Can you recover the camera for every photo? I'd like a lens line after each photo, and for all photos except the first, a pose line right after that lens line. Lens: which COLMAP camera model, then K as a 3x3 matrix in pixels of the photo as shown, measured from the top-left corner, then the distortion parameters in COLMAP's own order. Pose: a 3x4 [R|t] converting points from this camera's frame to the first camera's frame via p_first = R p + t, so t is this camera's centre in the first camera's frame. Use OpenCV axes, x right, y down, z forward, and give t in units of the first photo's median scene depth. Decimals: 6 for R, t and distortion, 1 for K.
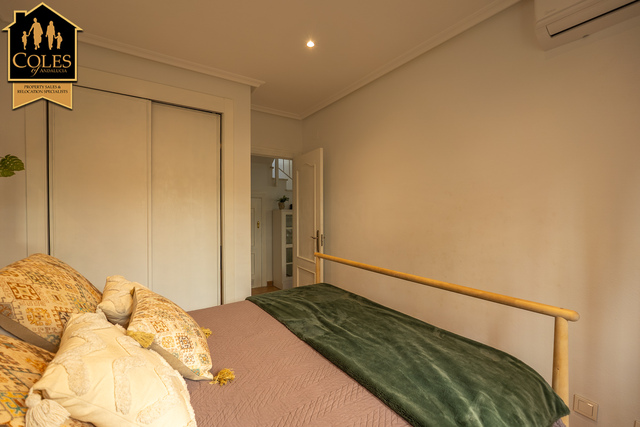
lens RADIAL K [[275.7, 0, 320.0], [0, 275.7, 213.5], [0, 0, 1]] dist [-0.002534, -0.000488]
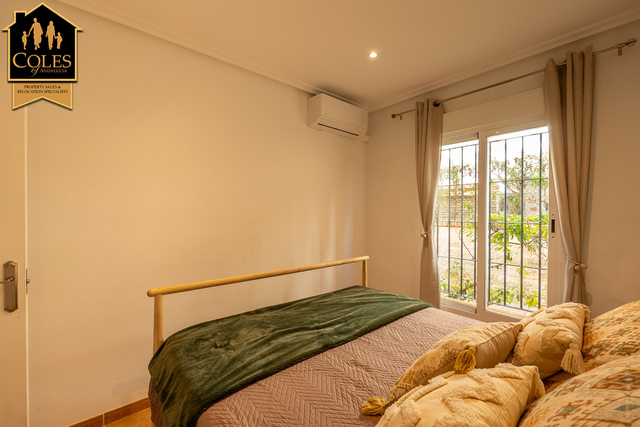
lens RADIAL K [[275.7, 0, 320.0], [0, 275.7, 213.5], [0, 0, 1]] dist [-0.002534, -0.000488]
pose [[-0.117709, -0.008479, 0.993012, -1.175164], [0.009126, 0.999912, 0.009620, -0.042443], [-0.993006, 0.010195, -0.117622, 1.331978]]
